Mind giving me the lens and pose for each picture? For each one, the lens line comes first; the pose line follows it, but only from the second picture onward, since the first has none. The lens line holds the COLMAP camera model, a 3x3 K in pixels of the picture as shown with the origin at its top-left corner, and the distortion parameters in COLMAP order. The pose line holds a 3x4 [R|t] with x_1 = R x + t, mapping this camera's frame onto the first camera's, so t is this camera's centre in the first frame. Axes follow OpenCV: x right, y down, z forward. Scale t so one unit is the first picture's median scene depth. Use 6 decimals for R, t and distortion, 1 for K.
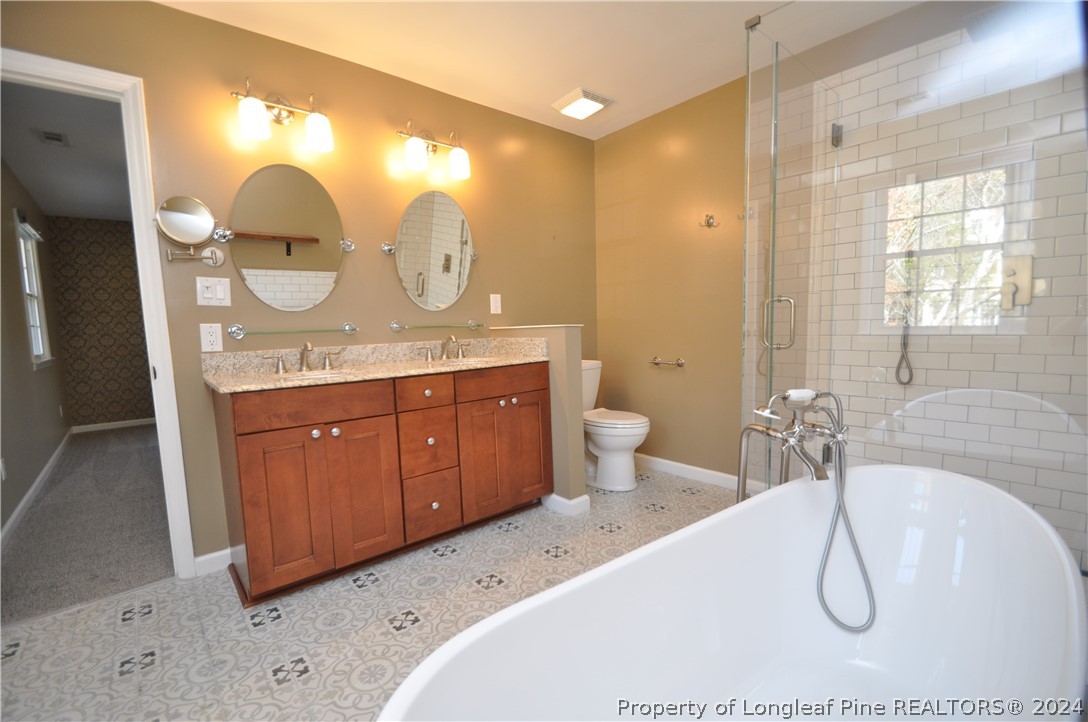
lens RADIAL K [[474.9, 0, 541.8], [0, 474.9, 364.5], [0, 0, 1]] dist [-0.004861, -0.000595]
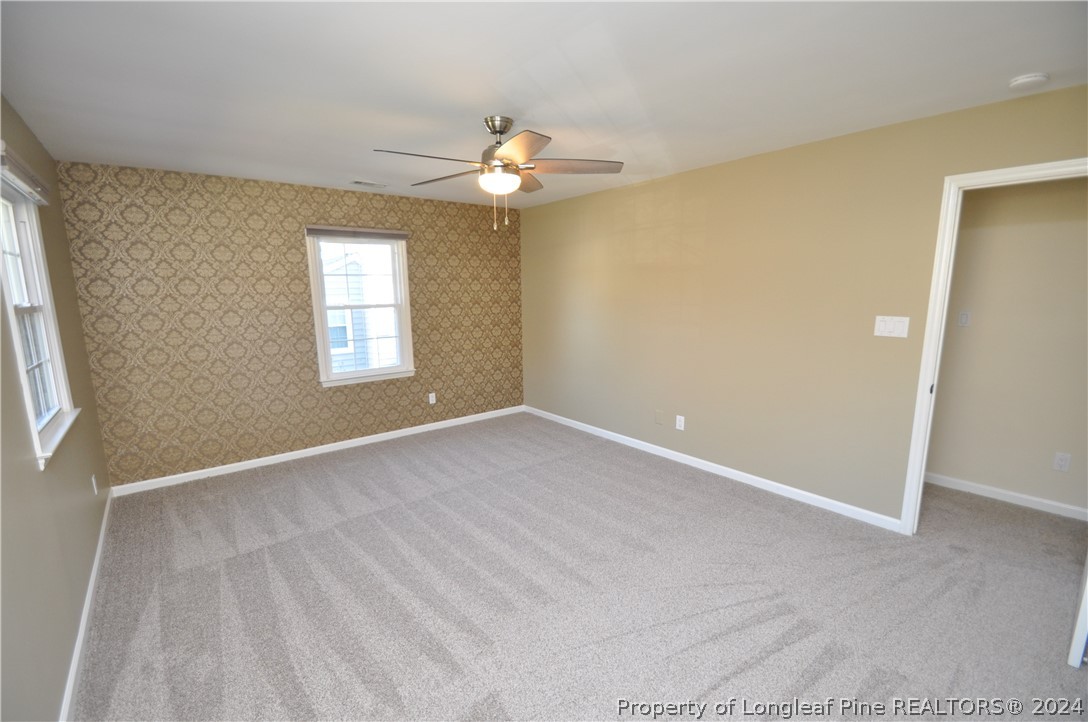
lens RADIAL K [[474.9, 0, 547.2], [0, 474.9, 359.6], [0, 0, 1]] dist [-0.004861, -0.000595]
pose [[0.999576, 0.017919, -0.022958, -0.373037], [-0.016307, 0.997514, 0.068557, -0.104681], [0.024129, -0.068153, 0.997383, 0.367590]]
